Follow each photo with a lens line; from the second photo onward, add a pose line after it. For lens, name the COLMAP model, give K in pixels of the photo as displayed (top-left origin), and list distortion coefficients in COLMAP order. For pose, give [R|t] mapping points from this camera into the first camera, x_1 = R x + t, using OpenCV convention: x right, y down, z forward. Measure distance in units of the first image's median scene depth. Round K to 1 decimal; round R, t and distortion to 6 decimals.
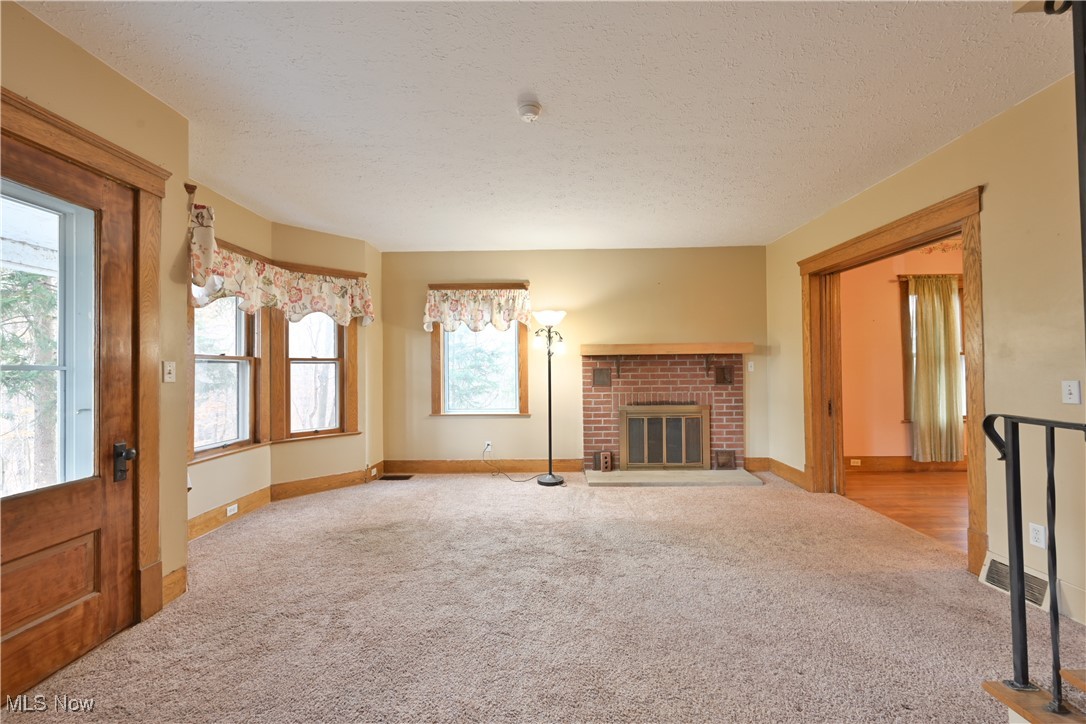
lens RADIAL K [[426.8, 0, 541.4], [0, 426.8, 363.7], [0, 0, 1]] dist [-0.000560, 0.000105]
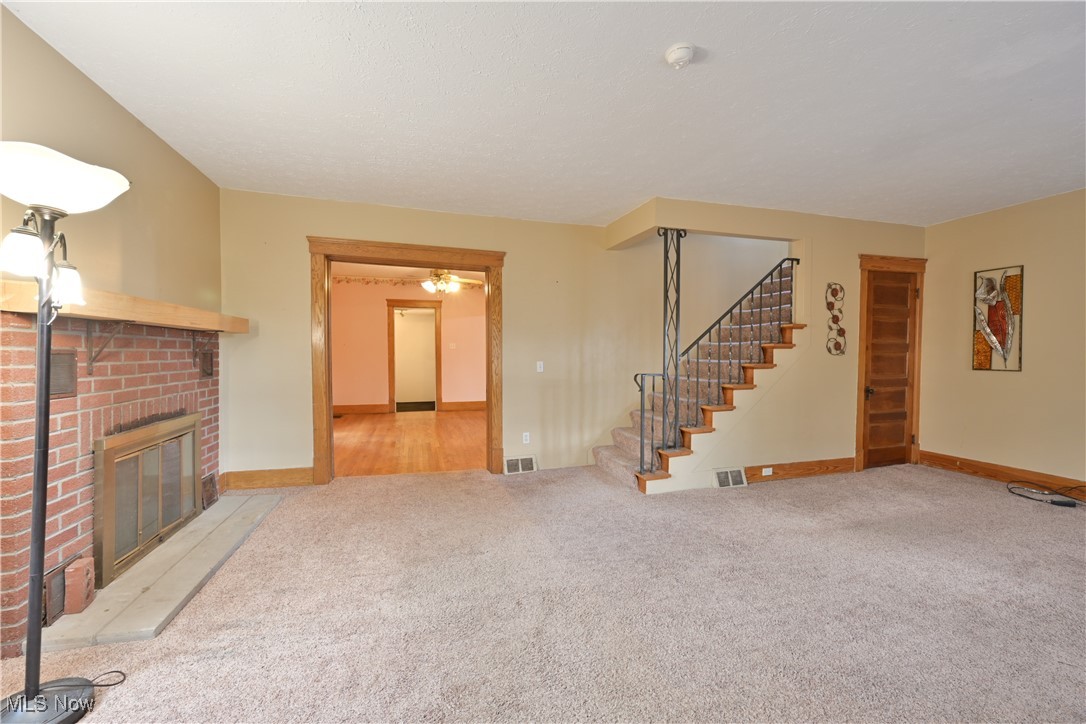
lens RADIAL K [[426.8, 0, 541.4], [0, 426.8, 363.7], [0, 0, 1]] dist [-0.000560, 0.000105]
pose [[-0.308665, -0.014334, 0.951063, -0.381583], [-0.014451, 0.999842, 0.010379, 0.012882], [-0.951061, -0.010540, -0.308824, 0.758704]]
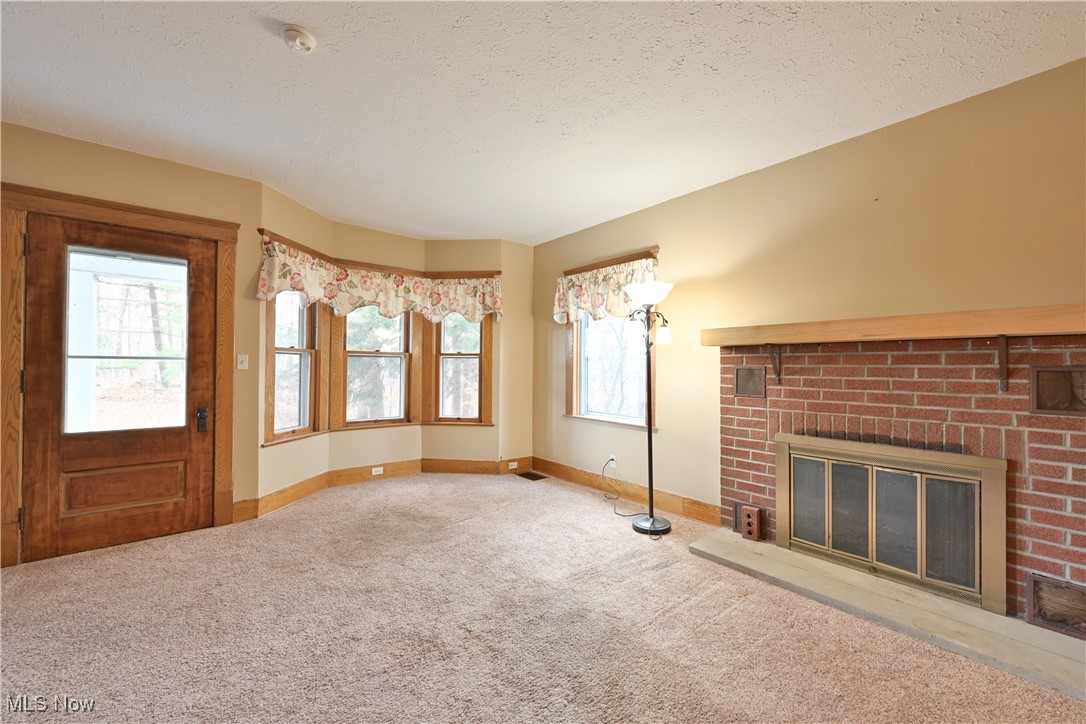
lens RADIAL K [[426.8, 0, 541.4], [0, 426.8, 363.7], [0, 0, 1]] dist [-0.000560, 0.000105]
pose [[0.650593, 0.010205, -0.759358, 0.437902], [-0.006195, 0.999948, 0.008131, 0.003365], [0.759401, -0.000586, 0.650623, 0.409405]]
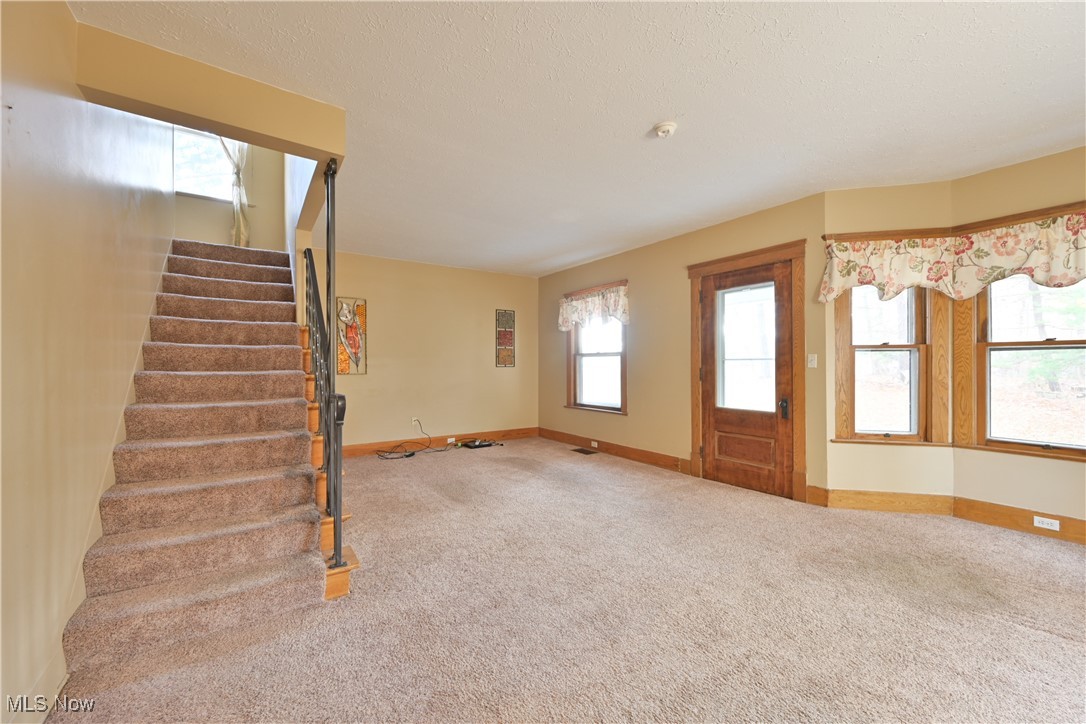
lens RADIAL K [[426.8, 0, 541.4], [0, 426.8, 363.7], [0, 0, 1]] dist [-0.000560, 0.000105]
pose [[-0.814611, 0.011284, -0.579898, 0.439741], [0.018506, 0.999807, -0.006542, 0.010459], [0.579713, -0.016061, -0.814663, 0.849333]]
